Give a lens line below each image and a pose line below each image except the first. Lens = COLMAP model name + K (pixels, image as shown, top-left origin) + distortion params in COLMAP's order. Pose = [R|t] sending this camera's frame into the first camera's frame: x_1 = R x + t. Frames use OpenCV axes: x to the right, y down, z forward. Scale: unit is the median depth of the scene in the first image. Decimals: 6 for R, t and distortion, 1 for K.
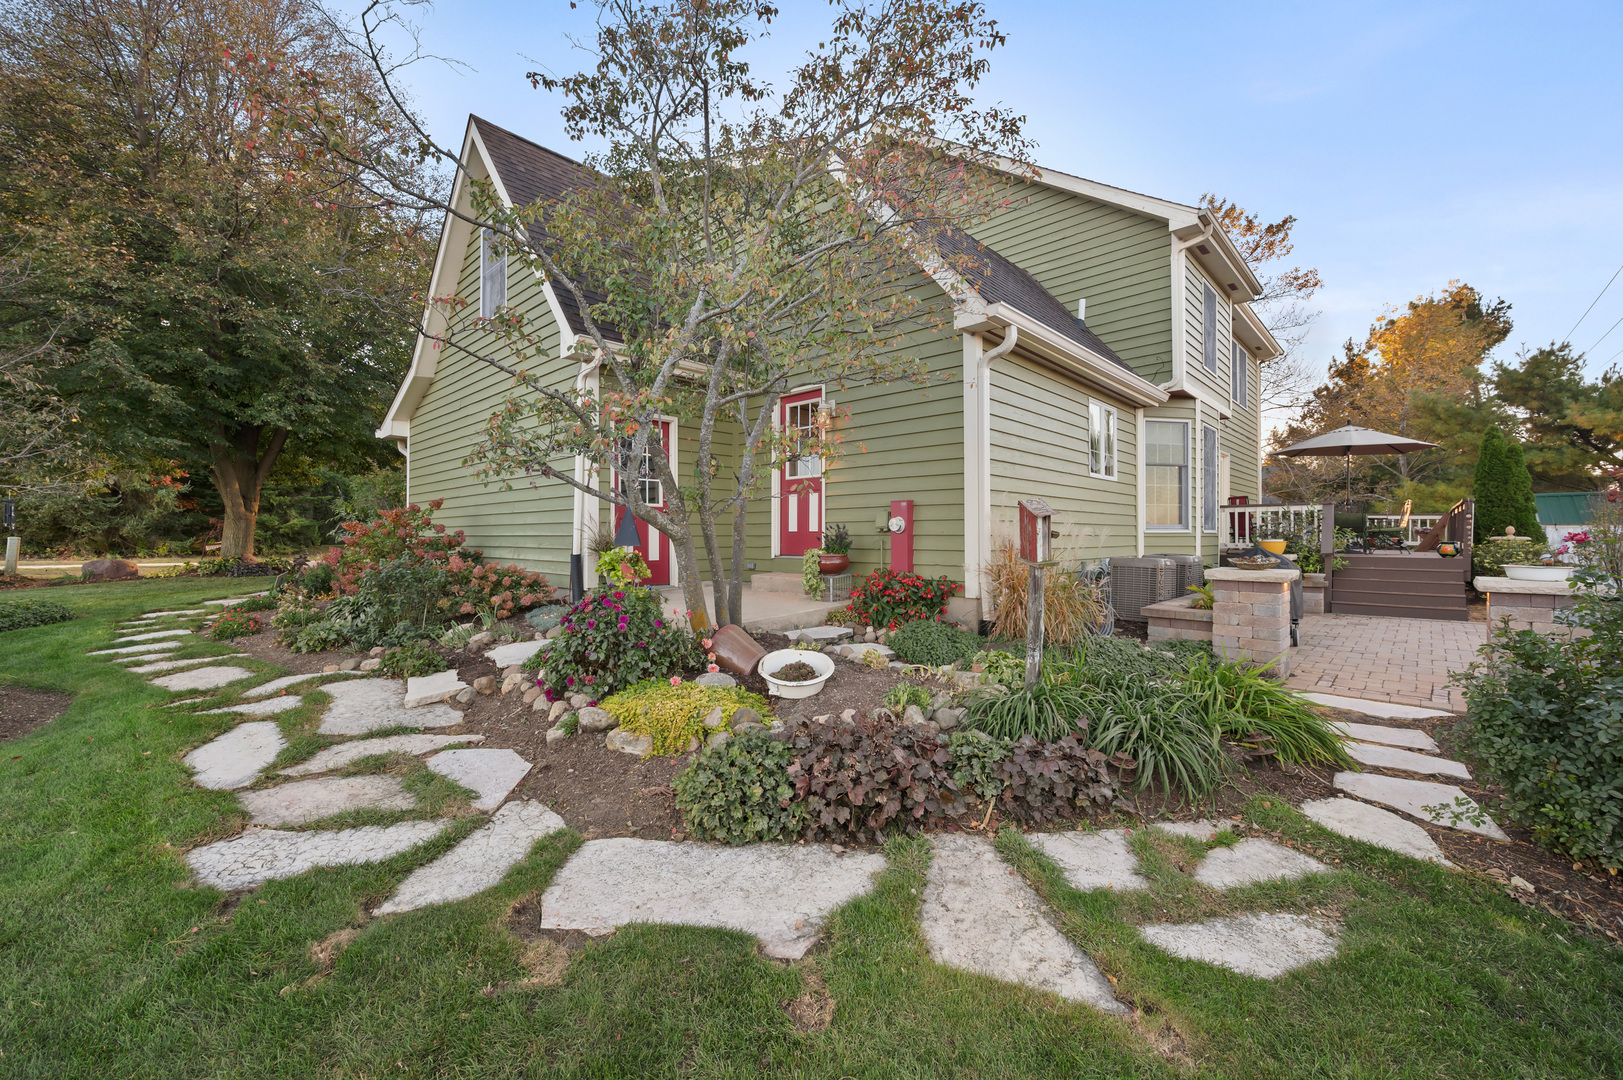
lens RADIAL K [[653.2, 0, 817.4], [0, 653.2, 541.0], [0, 0, 1]] dist [-0.002510, -0.000330]
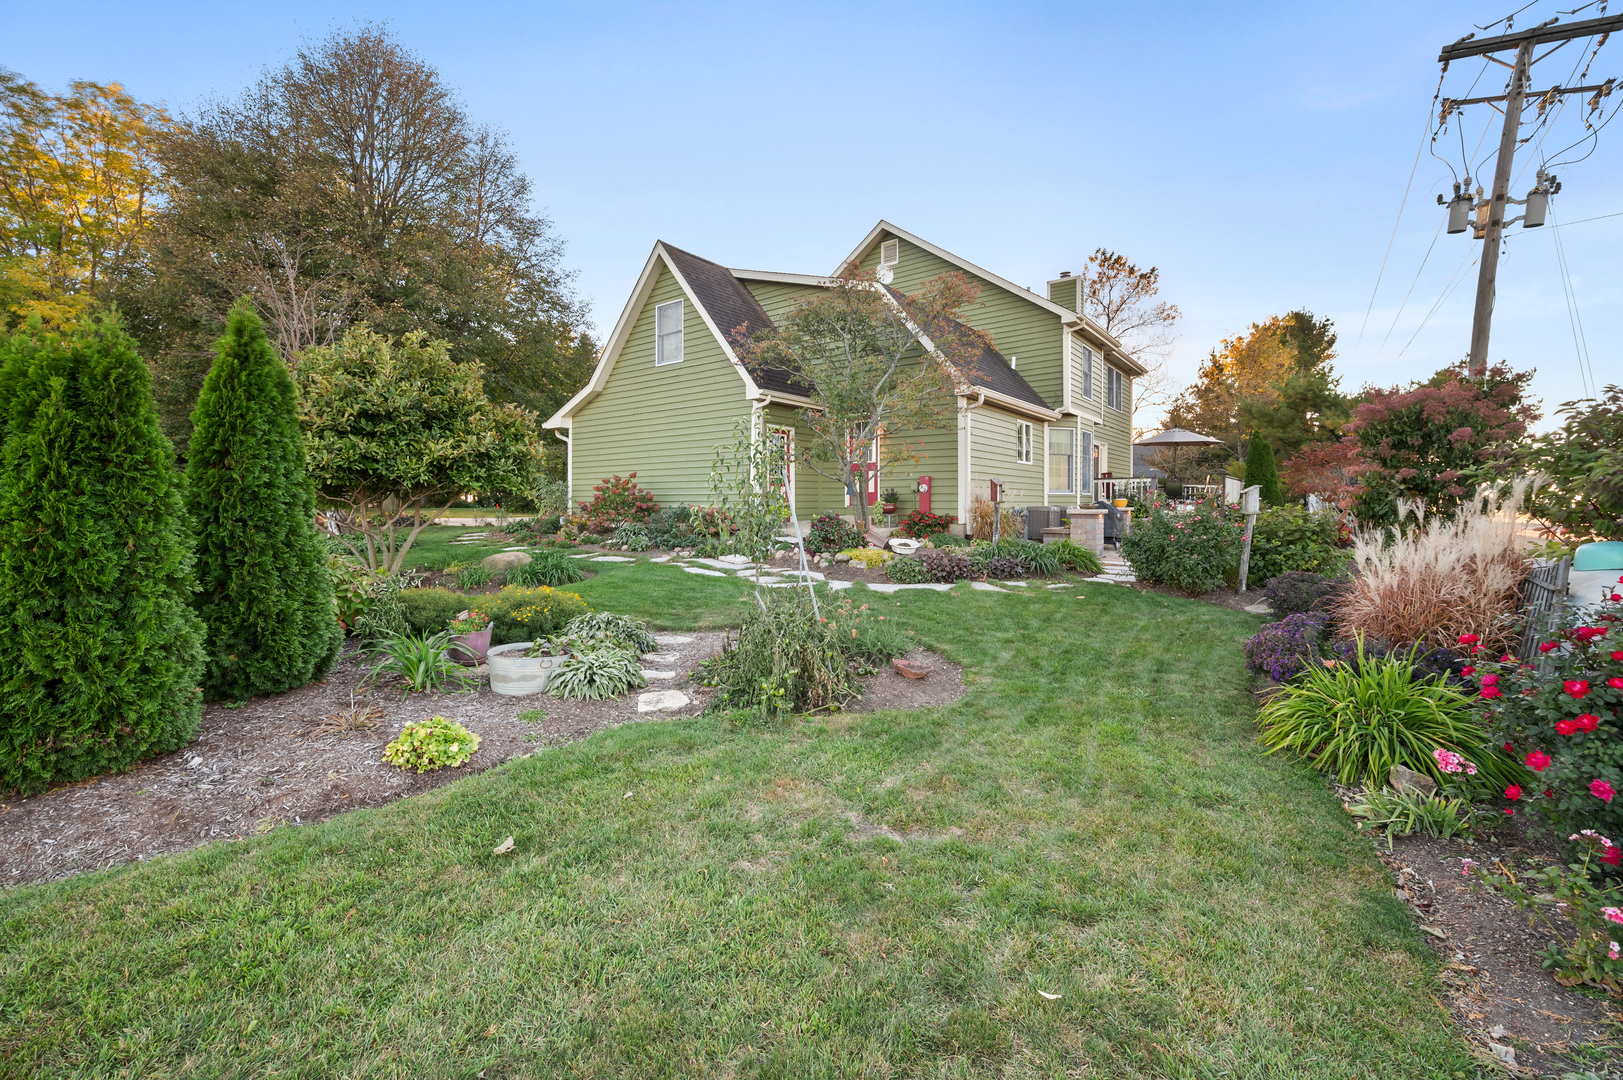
lens RADIAL K [[653.2, 0, 807.1], [0, 653.2, 528.3], [0, 0, 1]] dist [-0.002510, -0.000330]
pose [[0.996236, -0.001133, 0.086679, -0.359945], [-0.001510, 0.999536, 0.030420, 0.032516], [-0.086674, -0.030436, 0.995772, -0.854617]]
